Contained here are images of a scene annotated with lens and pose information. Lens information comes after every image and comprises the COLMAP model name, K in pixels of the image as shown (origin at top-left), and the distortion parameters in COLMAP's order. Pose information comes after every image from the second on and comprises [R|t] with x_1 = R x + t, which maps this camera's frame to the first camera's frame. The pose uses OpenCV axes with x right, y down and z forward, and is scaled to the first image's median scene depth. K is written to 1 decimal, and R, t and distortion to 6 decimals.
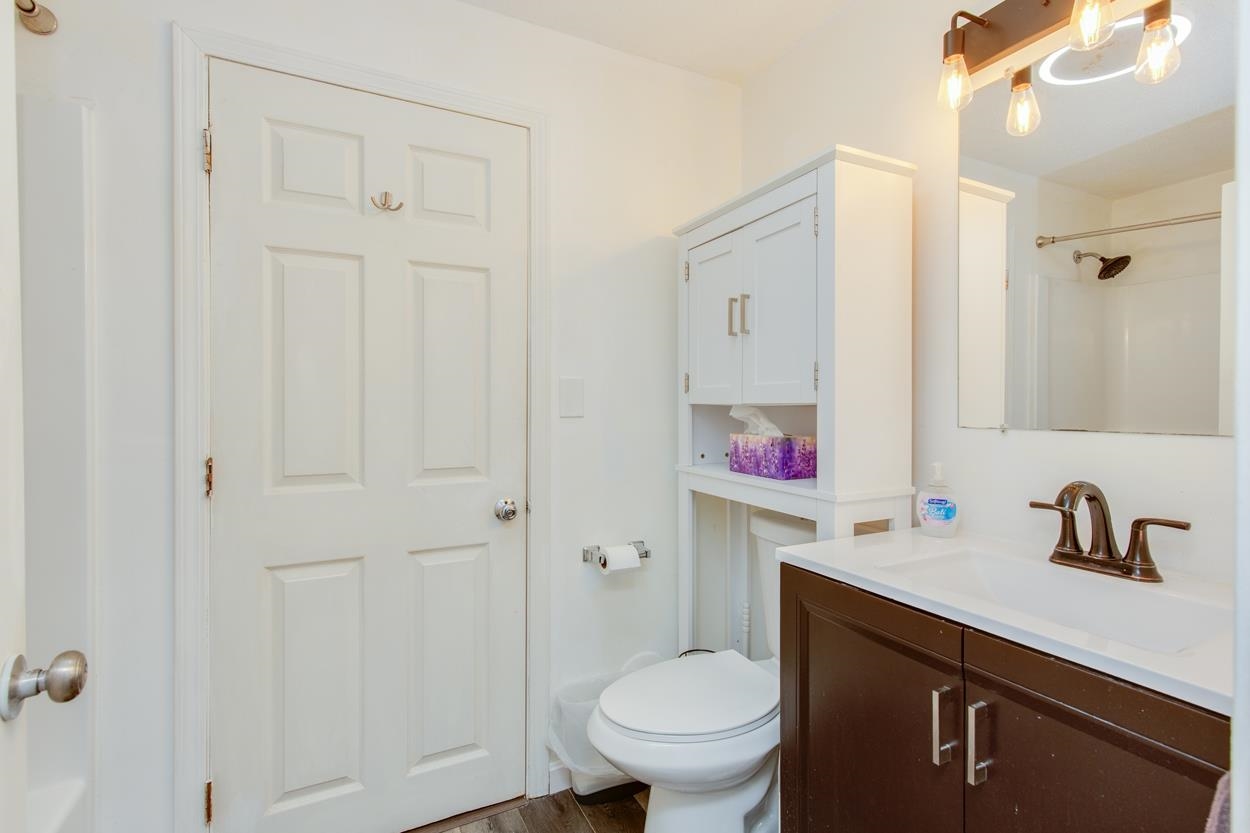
lens RADIAL K [[574.8, 0, 625.7], [0, 574.8, 413.7], [0, 0, 1]] dist [0.004877, 0.000491]
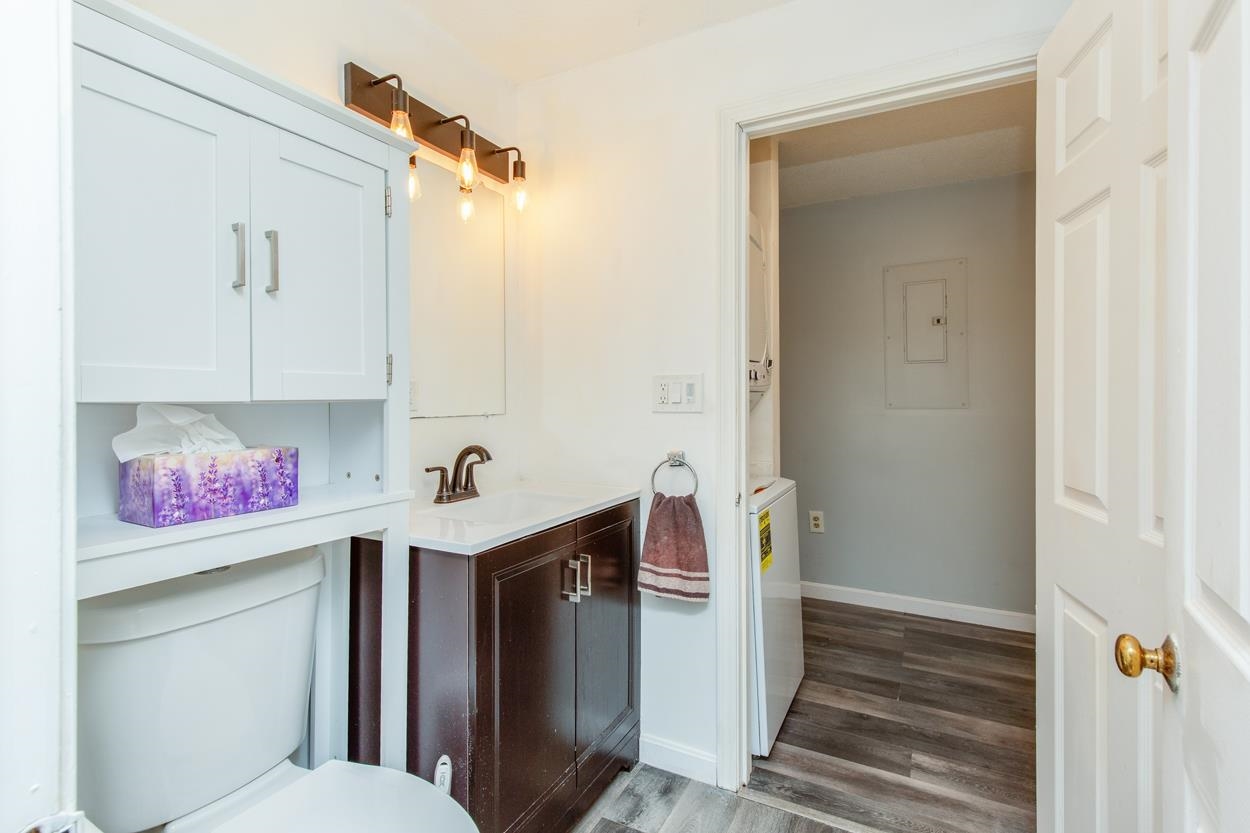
lens RADIAL K [[577.8, 0, 625.9], [0, 577.8, 391.6], [0, 0, 1]] dist [0.012337, 0.000063]
pose [[-0.576559, 0.002222, 0.817053, -0.546497], [0.009394, 0.999948, 0.003910, -0.025622], [-0.817002, 0.009930, -0.576550, 1.043578]]
